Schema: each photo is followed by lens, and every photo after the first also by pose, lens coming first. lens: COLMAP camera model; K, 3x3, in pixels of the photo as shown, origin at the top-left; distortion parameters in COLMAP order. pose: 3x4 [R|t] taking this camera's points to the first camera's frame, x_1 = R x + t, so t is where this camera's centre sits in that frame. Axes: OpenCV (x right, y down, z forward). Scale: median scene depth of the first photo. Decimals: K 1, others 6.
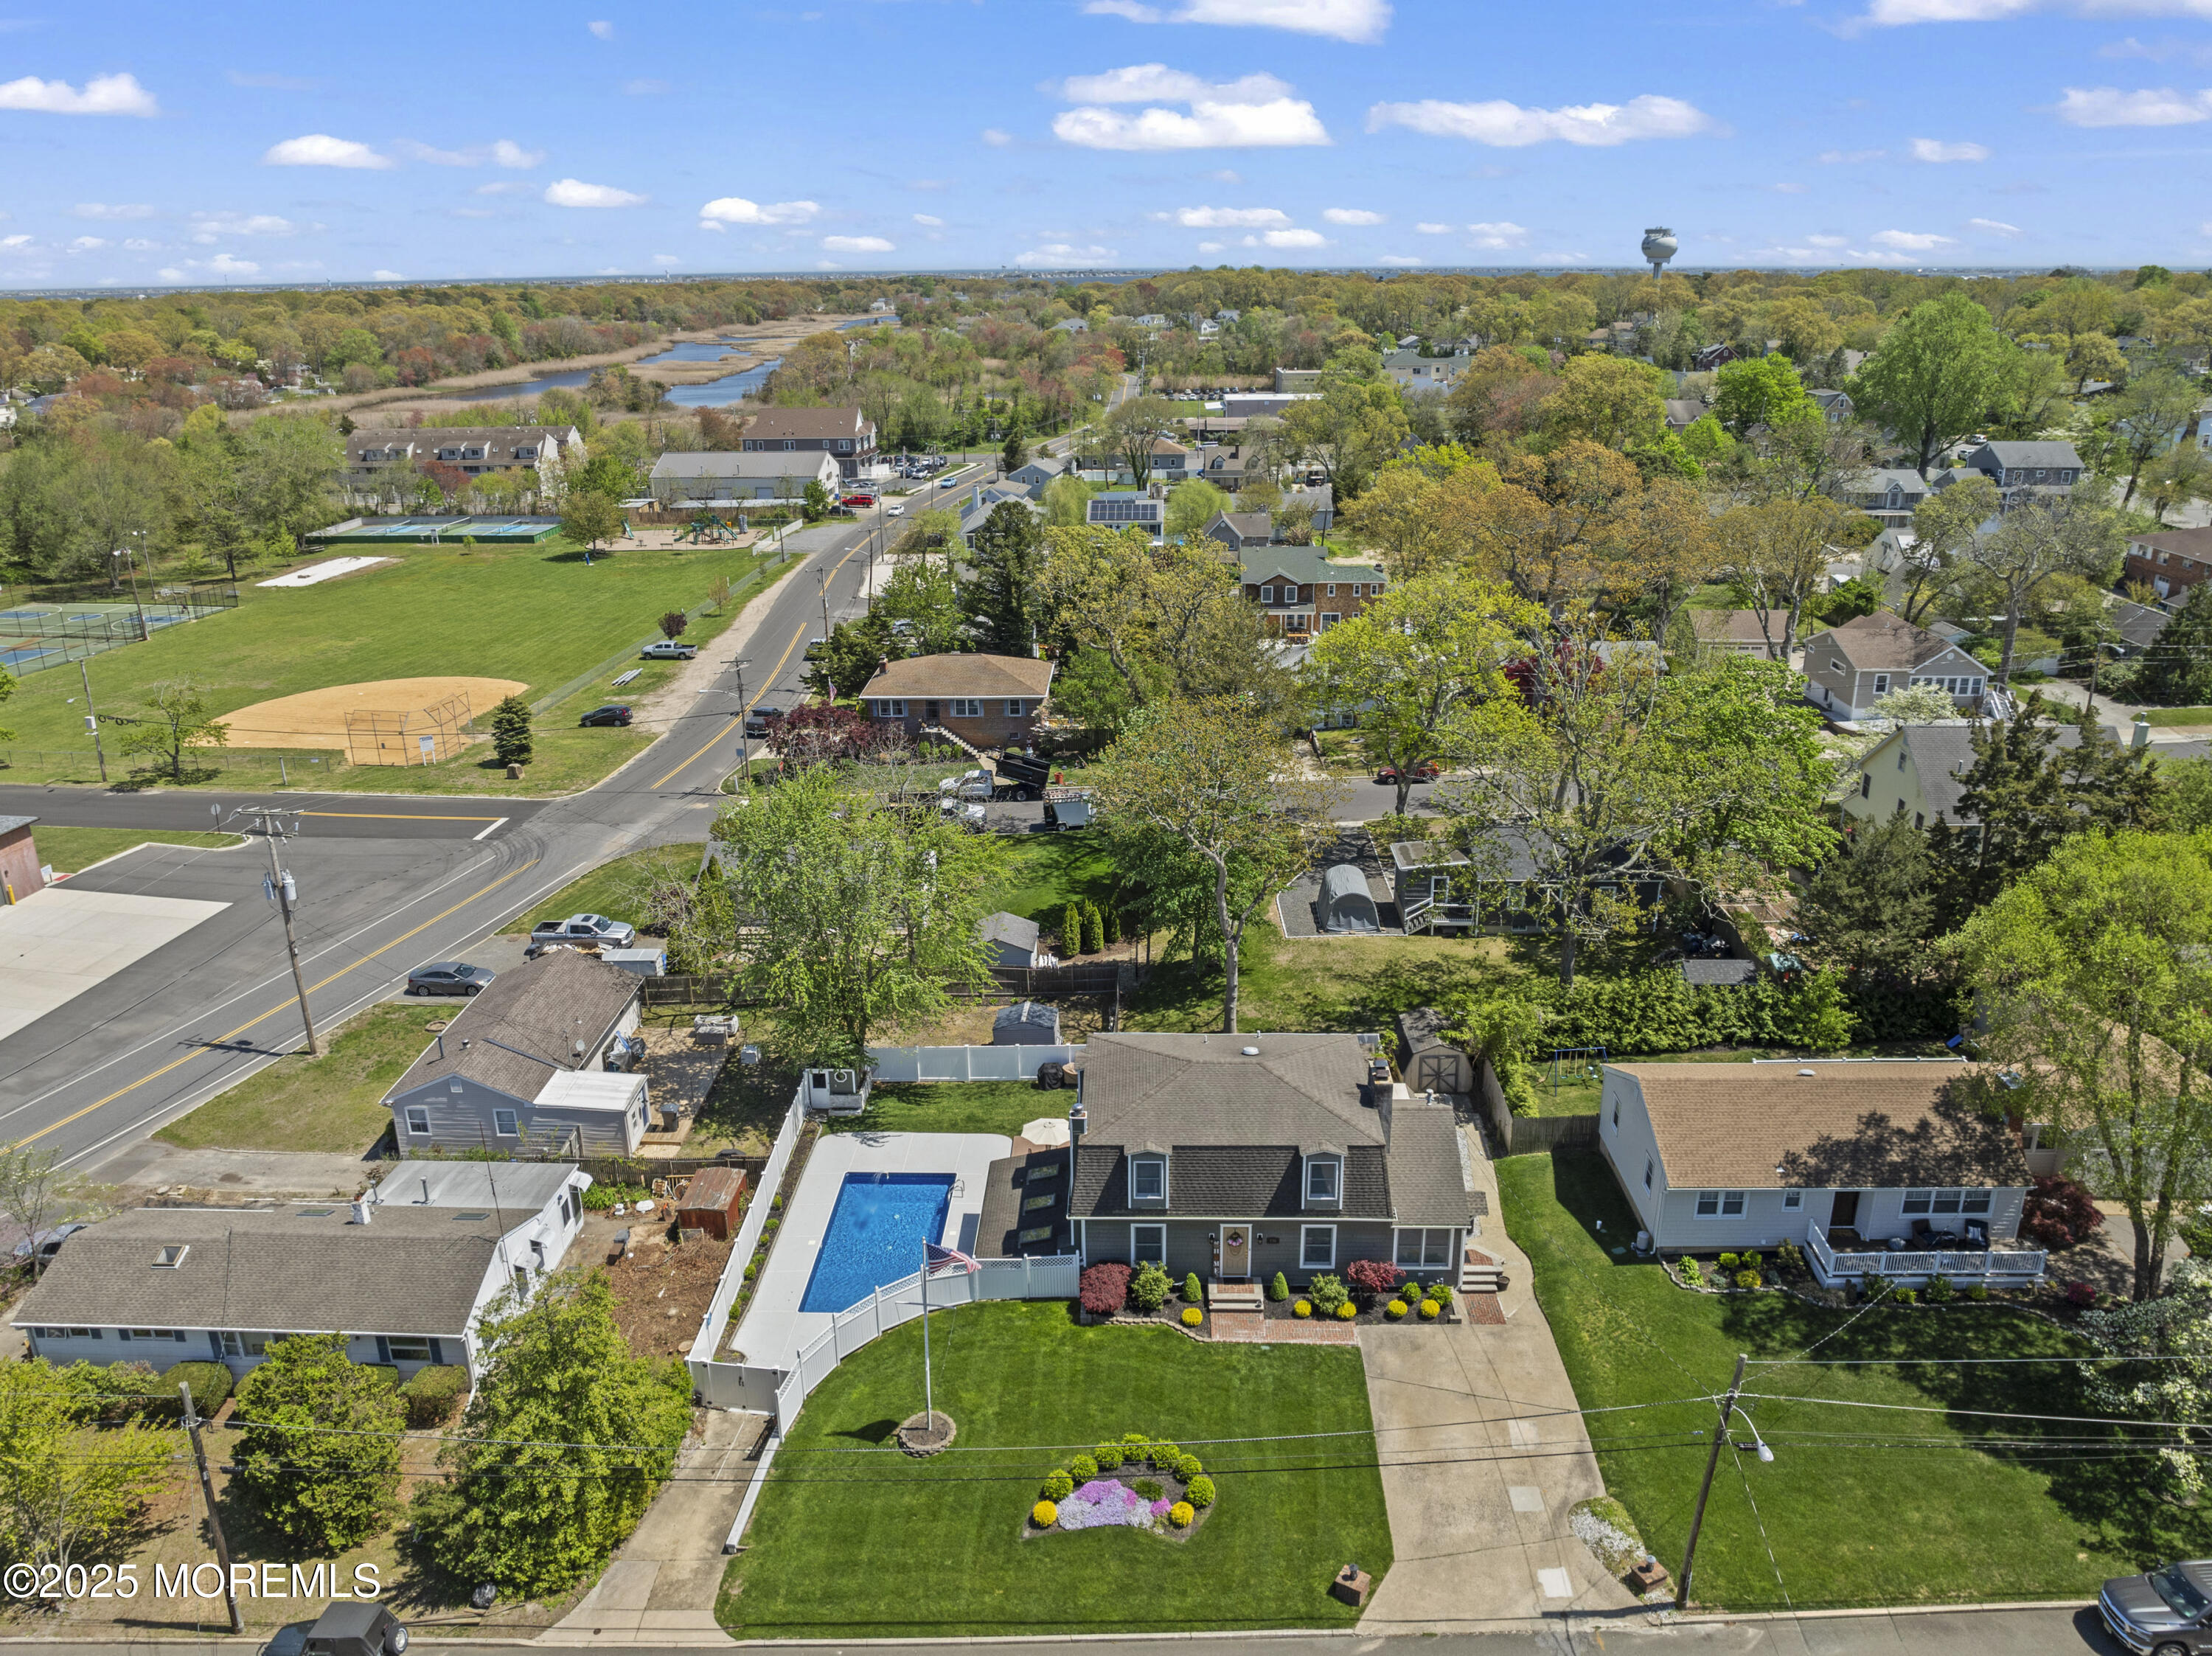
lens RADIAL K [[1553.1, 0, 1106.0], [0, 1553.1, 828.0], [0, 0, 1]] dist [0.000012, 0.000463]
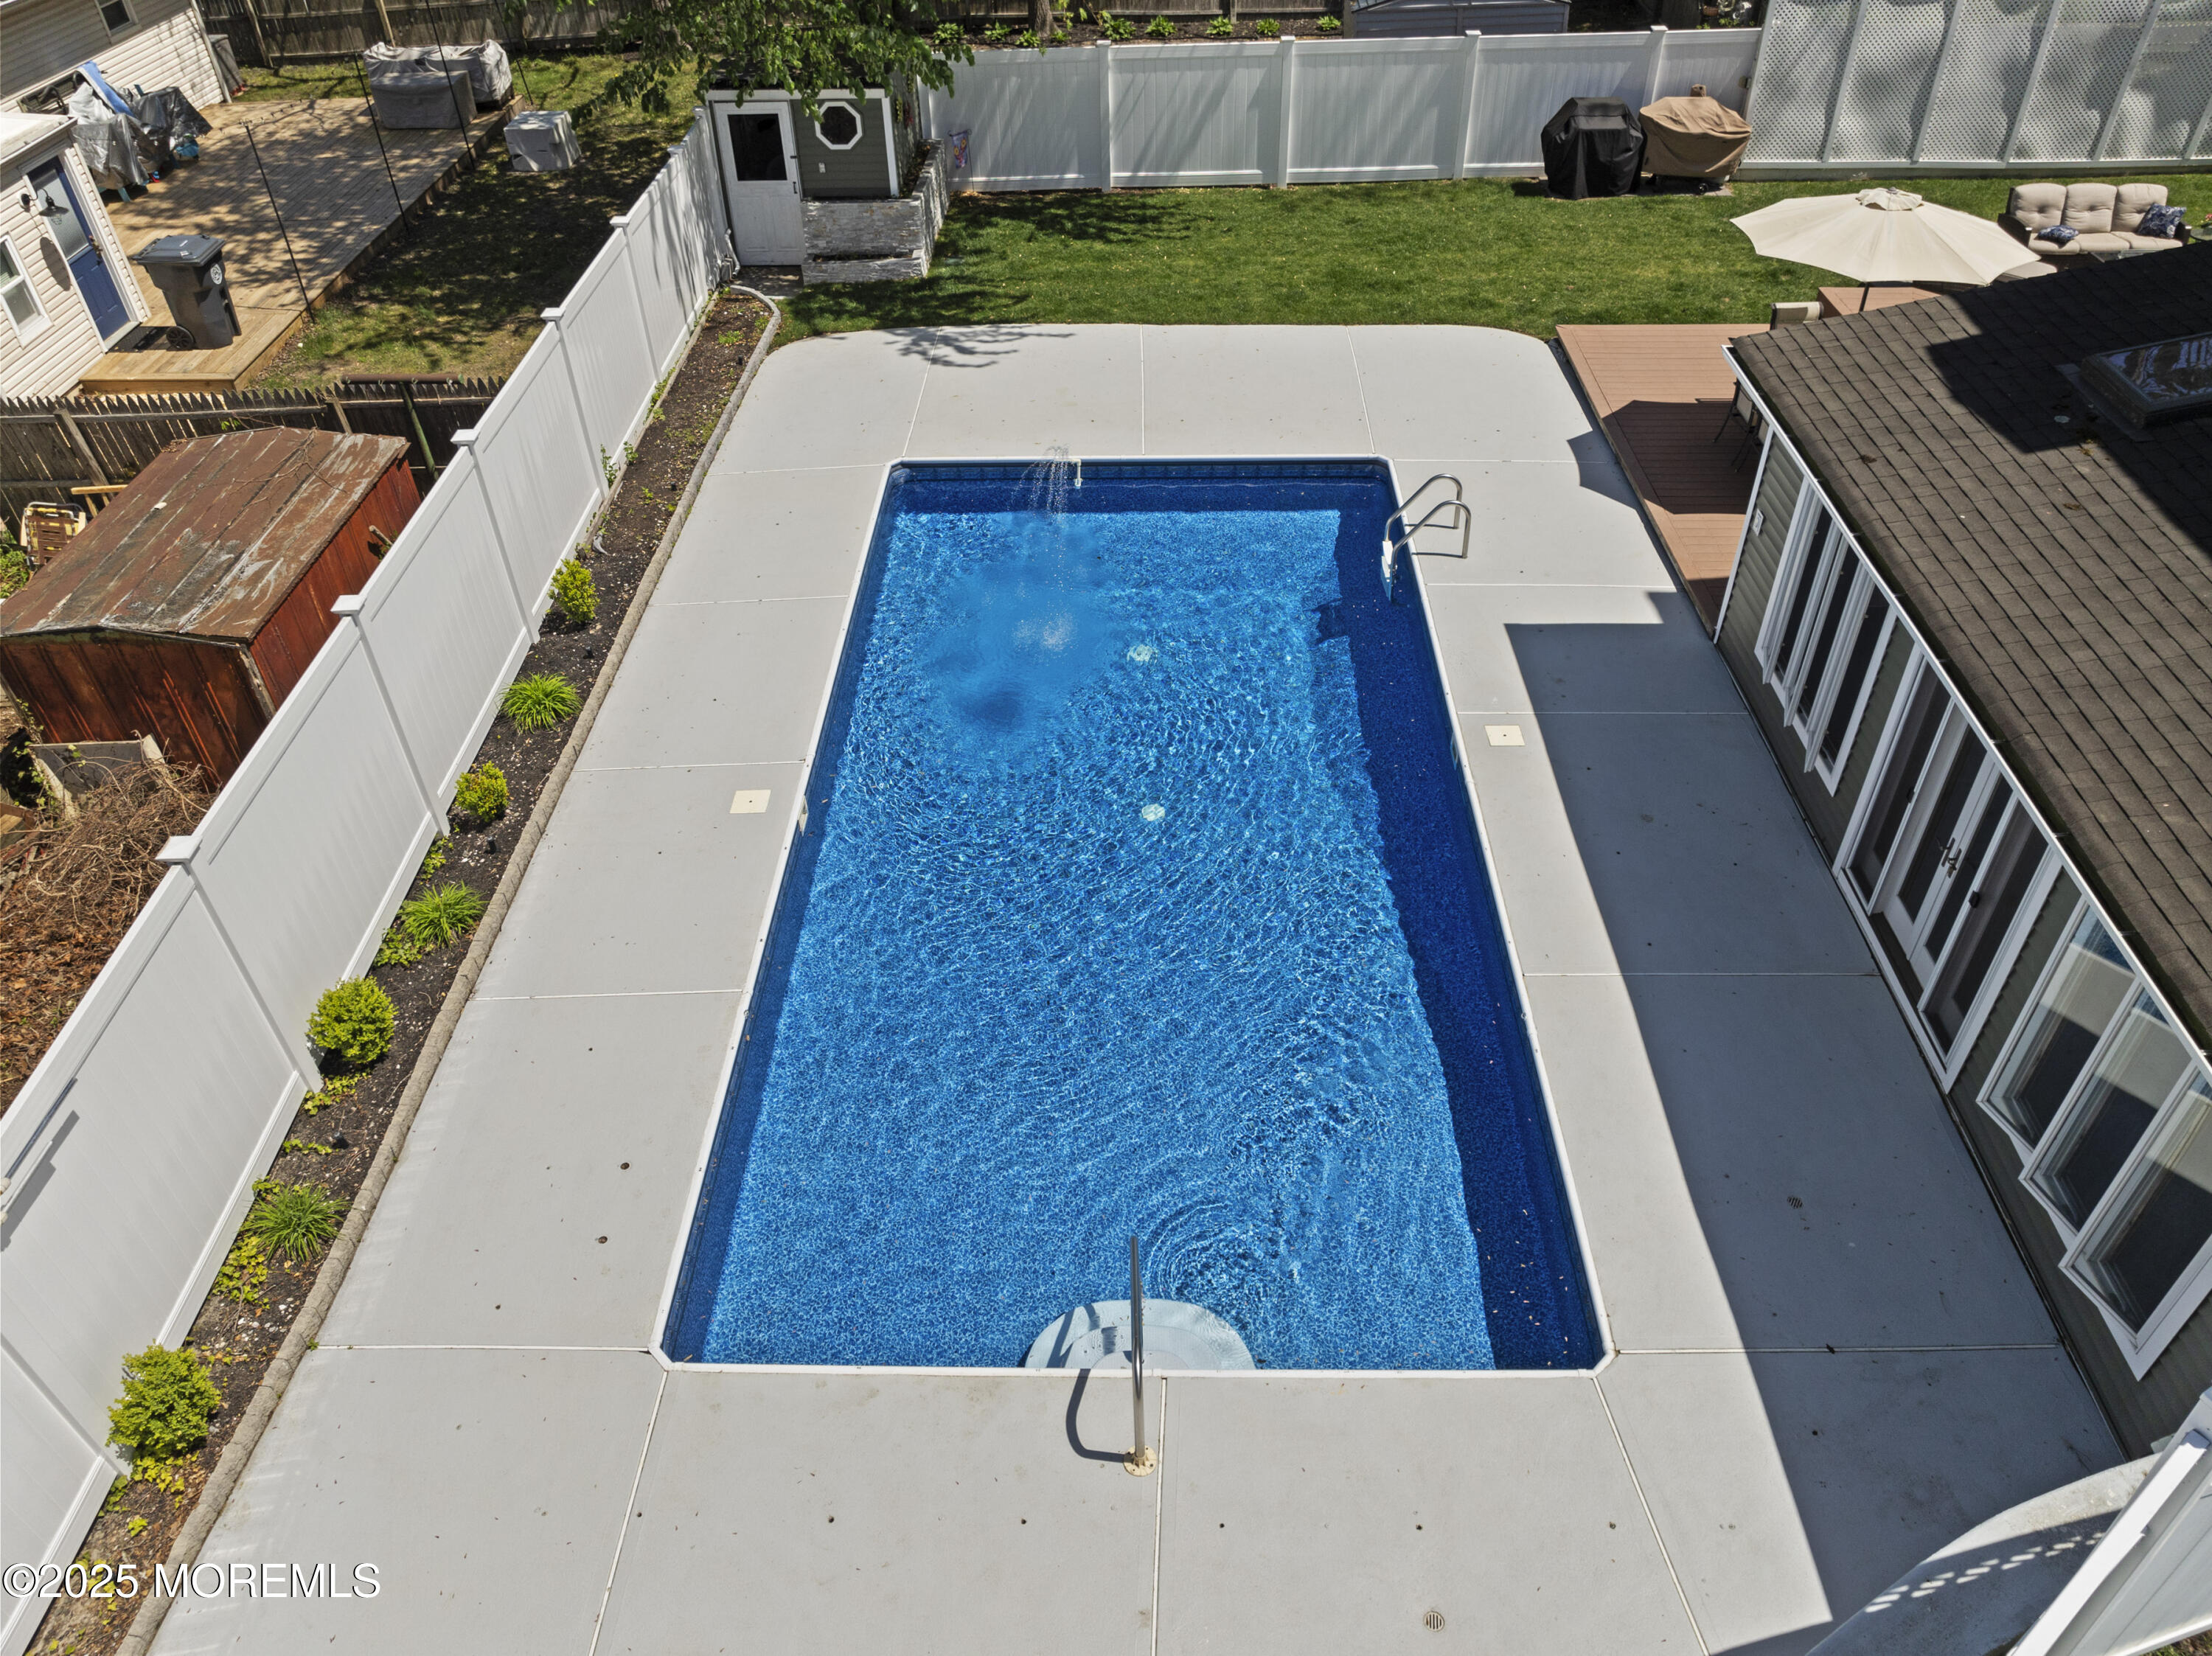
lens RADIAL K [[1553.1, 0, 1106.0], [0, 1553.1, 828.0], [0, 0, 1]] dist [0.000012, 0.000463]
pose [[0.999825, -0.017236, -0.007257, -0.134014], [0.018696, 0.931123, 0.364225, 0.186920], [0.000480, -0.364297, 0.931283, 0.759606]]
